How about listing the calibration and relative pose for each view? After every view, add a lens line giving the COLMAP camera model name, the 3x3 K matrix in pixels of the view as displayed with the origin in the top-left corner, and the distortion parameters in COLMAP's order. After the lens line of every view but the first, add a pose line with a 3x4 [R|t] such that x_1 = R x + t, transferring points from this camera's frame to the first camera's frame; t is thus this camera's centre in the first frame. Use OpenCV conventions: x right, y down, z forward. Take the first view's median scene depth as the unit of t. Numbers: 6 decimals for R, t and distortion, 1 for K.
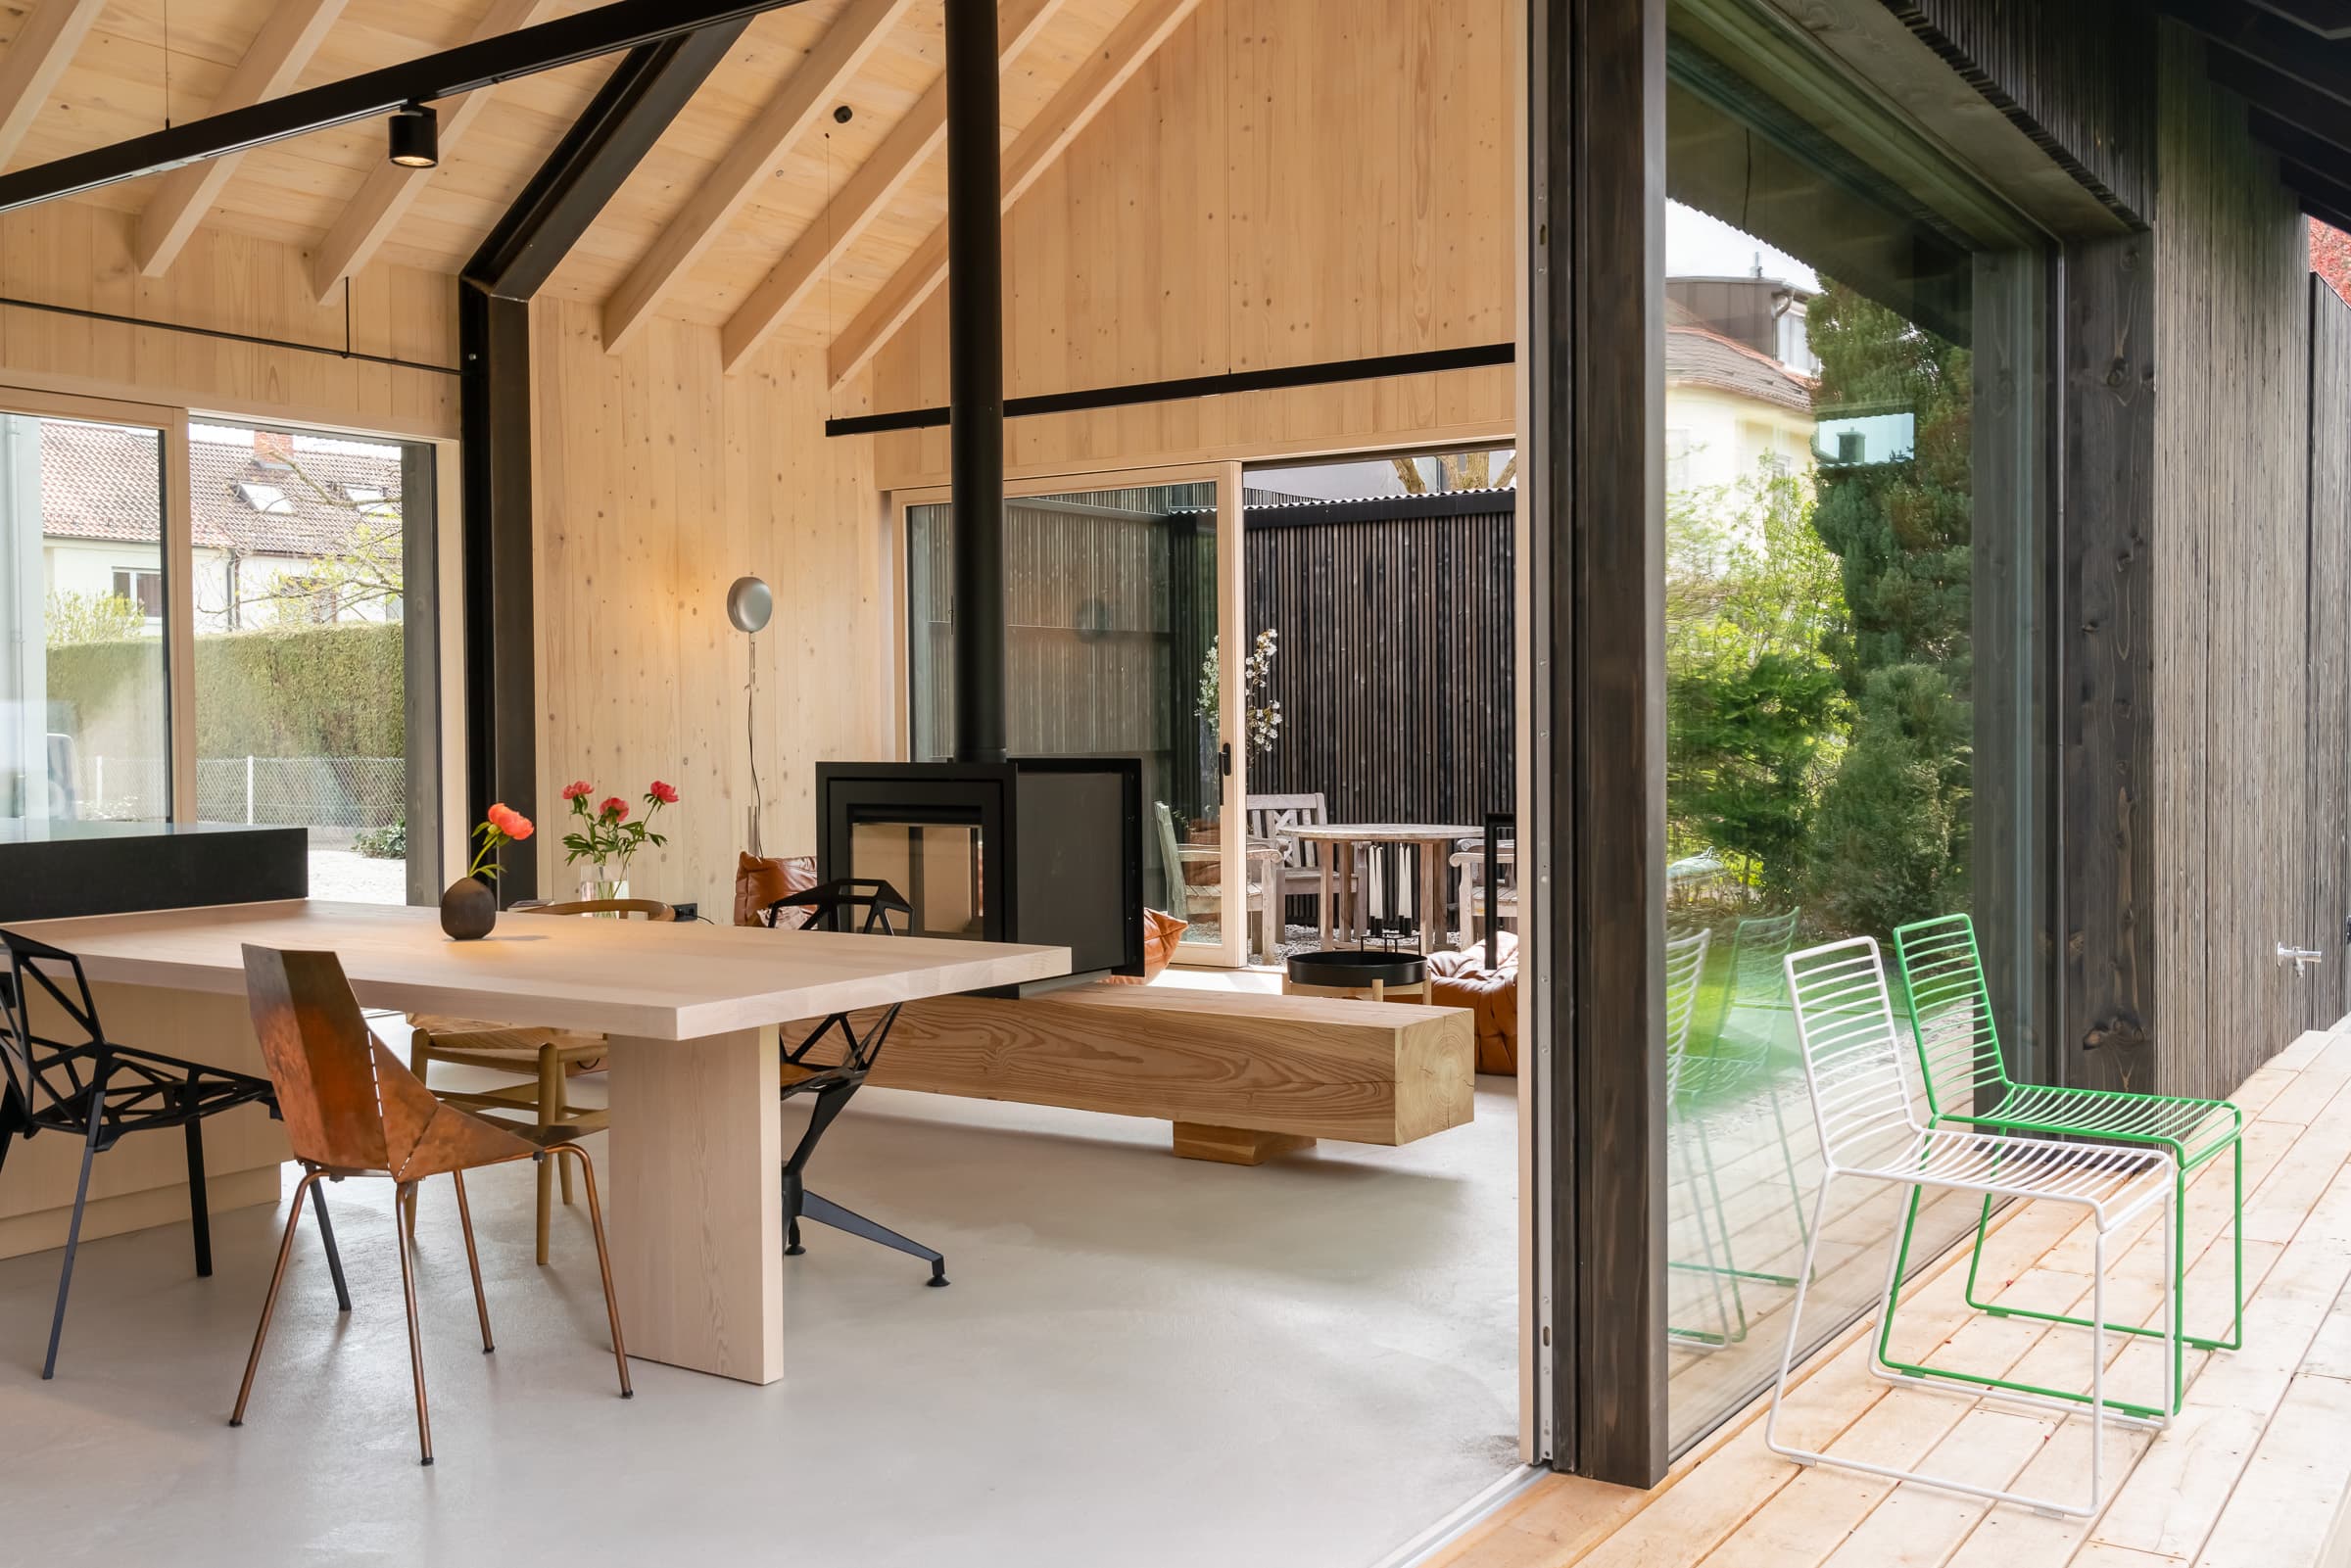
lens RADIAL K [[2166.1, 0, 1174.9], [0, 2166.1, 787.5], [0, 0, 1]] dist [0.022915, 0.000000]
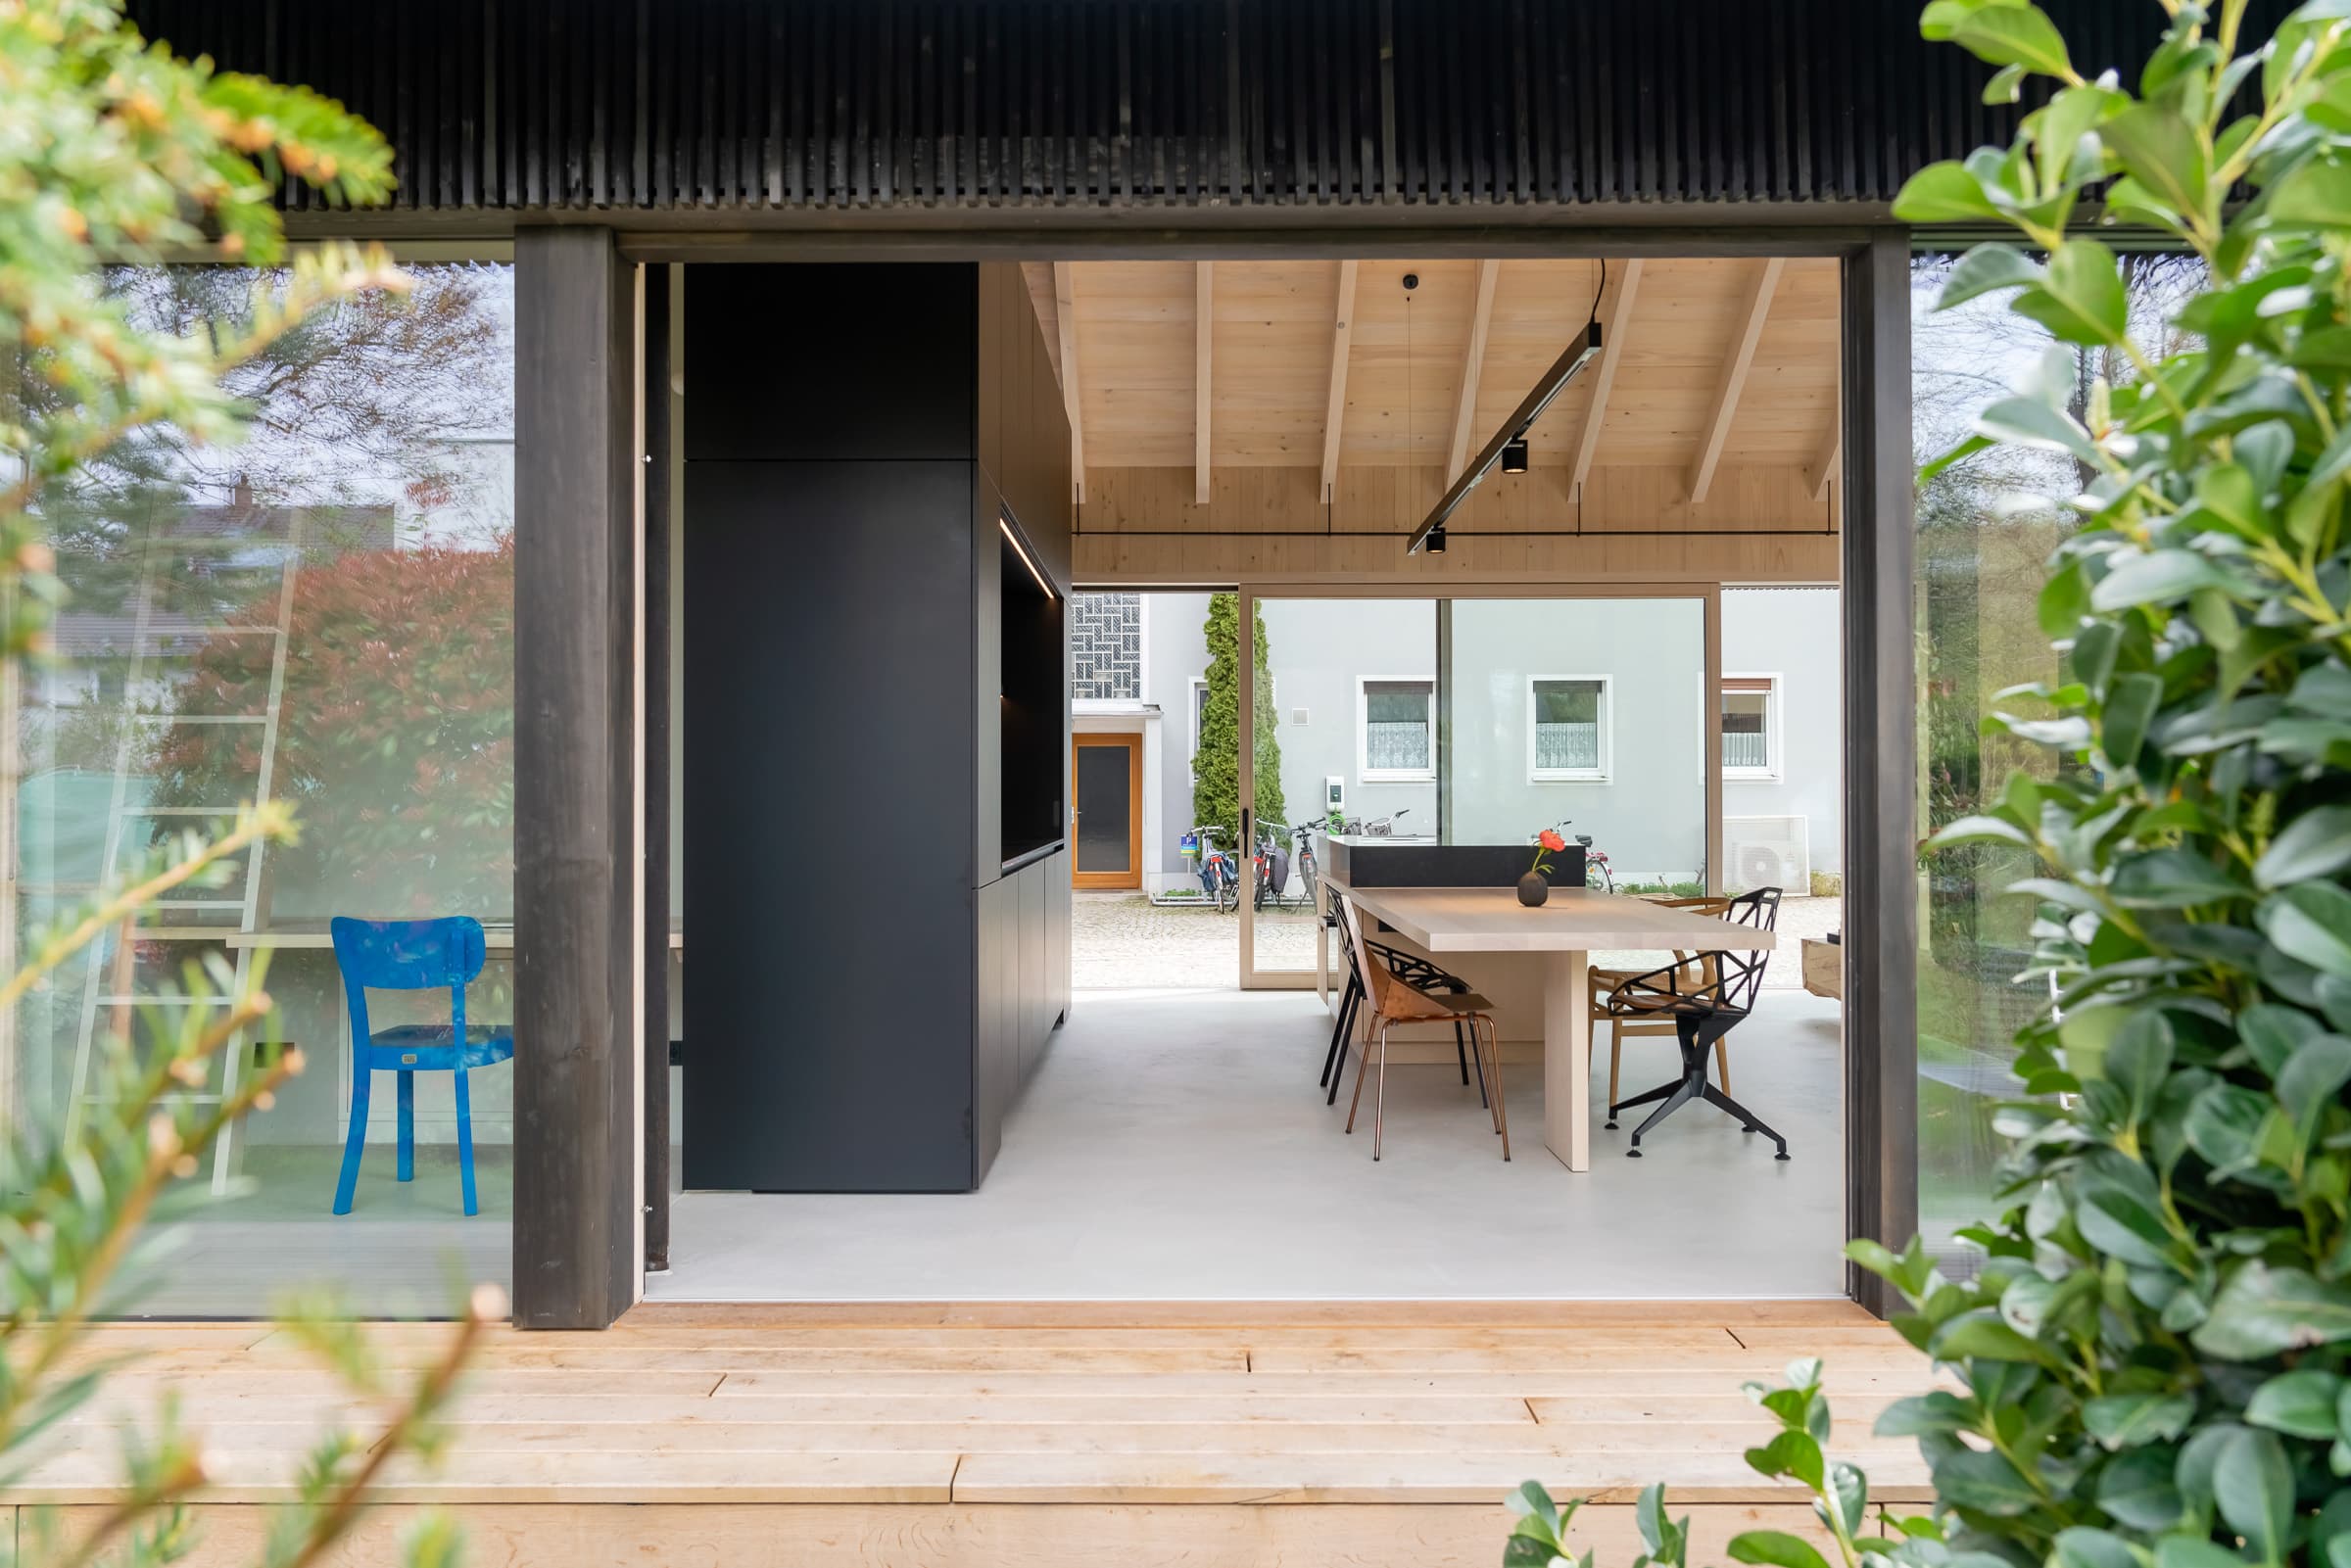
lens RADIAL K [[1759.5, 0, 1181.2], [0, 1759.5, 780.8], [0, 0, 1]] dist [-0.000879, -0.000017]
pose [[0.547791, 0.000925, -0.836615, 0.402575], [-0.025839, 0.999541, -0.015813, -0.001086], [0.836216, 0.030279, 0.547563, -0.013565]]
